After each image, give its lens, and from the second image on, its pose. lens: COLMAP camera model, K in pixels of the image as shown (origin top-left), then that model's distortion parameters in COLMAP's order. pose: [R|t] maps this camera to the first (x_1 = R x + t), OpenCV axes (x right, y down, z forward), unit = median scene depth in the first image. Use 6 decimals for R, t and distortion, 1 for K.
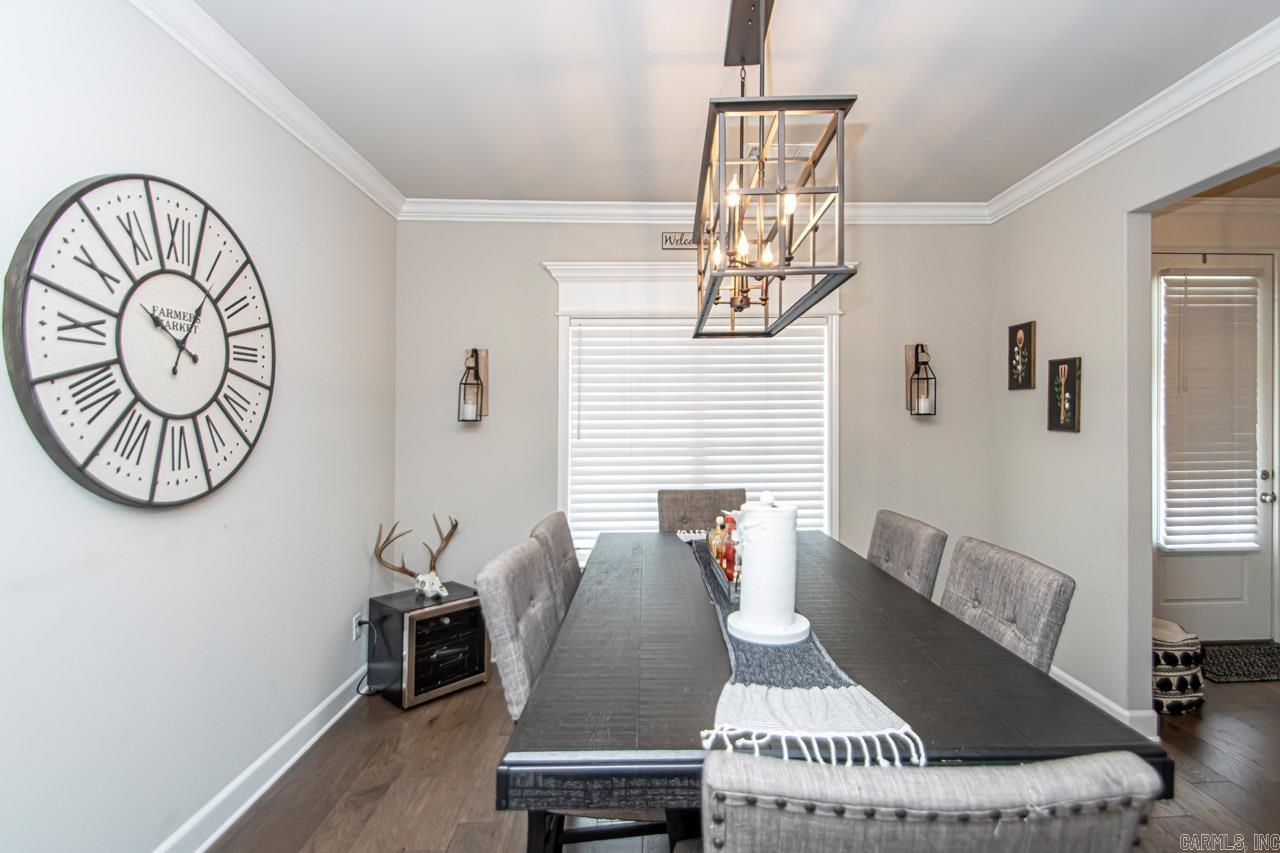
lens RADIAL K [[583.4, 0, 641.7], [0, 583.4, 410.0], [0, 0, 1]] dist [0.001259, -0.017479]
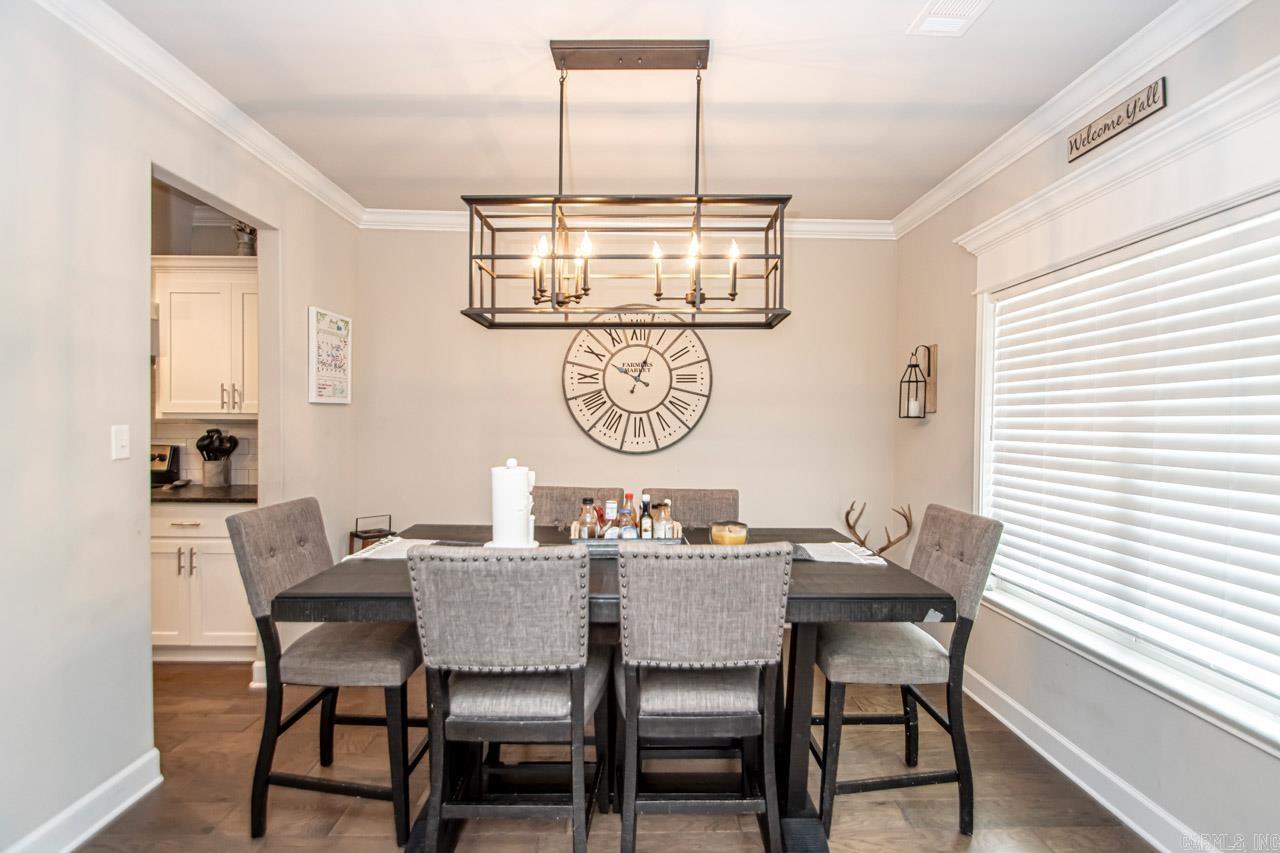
lens RADIAL K [[617.4, 0, 625.5], [0, 617.4, 405.8], [0, 0, 1]] dist [0.039965, -0.019806]
pose [[-0.031717, -0.004606, -0.999486, 1.431642], [0.002467, 0.999986, -0.004687, -0.001668], [0.999494, -0.002615, -0.031705, 0.994019]]
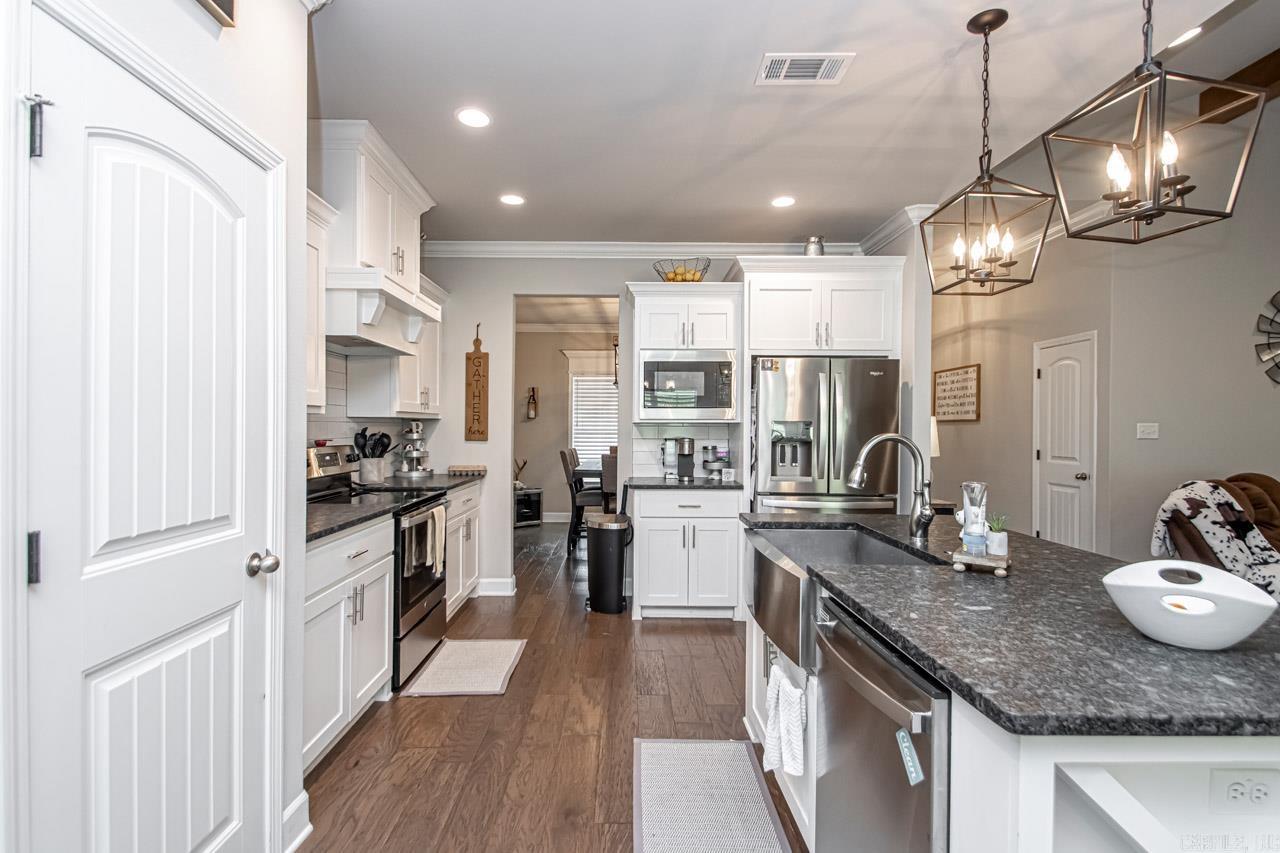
lens RADIAL K [[625.9, 0, 620.8], [0, 625.9, 428.9], [0, 0, 1]] dist [0.030345, -0.000219]
pose [[0.999782, 0.006965, -0.019661, 0.210659], [-0.006674, 0.999868, 0.014796, 0.035679], [0.019762, -0.014662, 0.999697, -2.701146]]
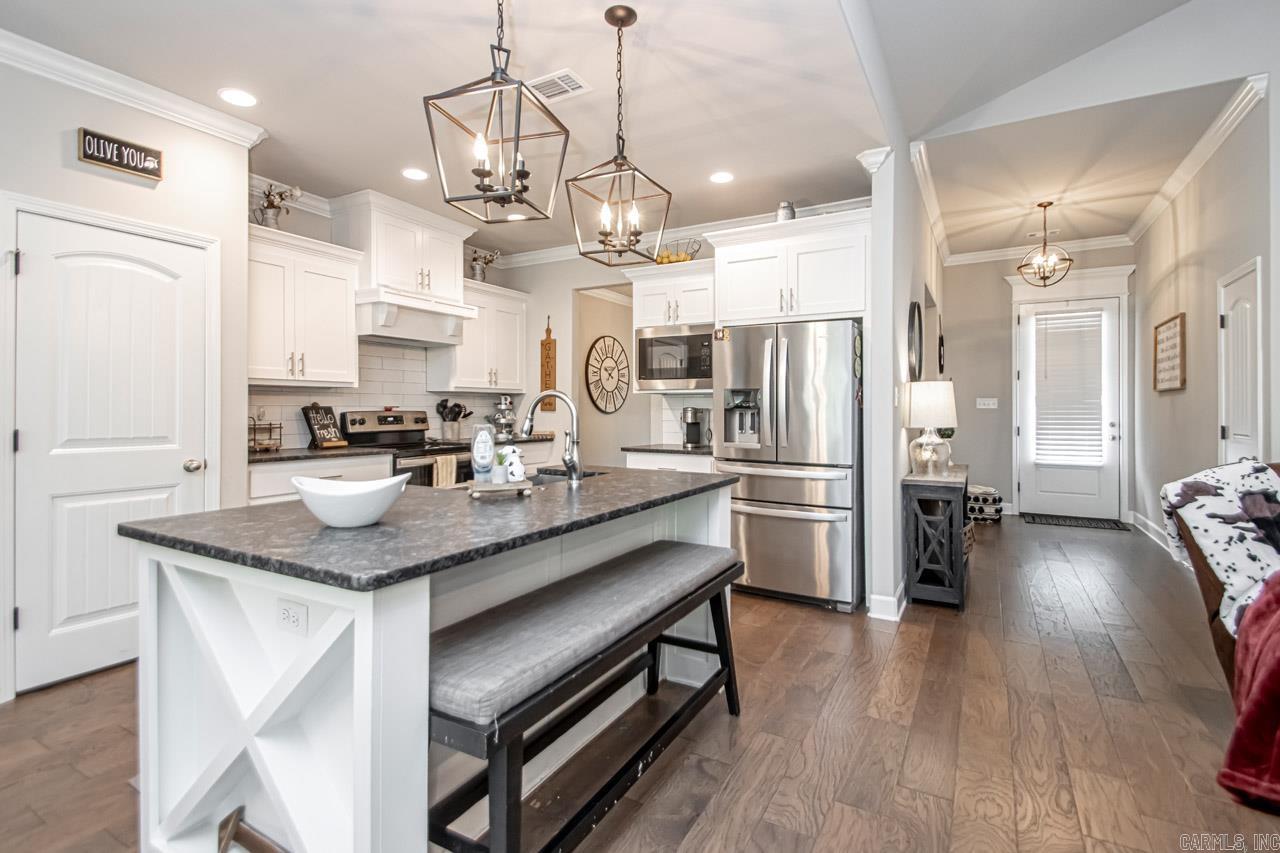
lens RADIAL K [[617.4, 0, 625.5], [0, 617.4, 405.8], [0, 0, 1]] dist [0.039965, -0.019806]
pose [[0.848401, 0.002483, -0.529348, 1.573265], [0.000420, 0.999986, 0.005365, 0.084624], [0.529353, -0.004774, 0.848388, -2.586327]]
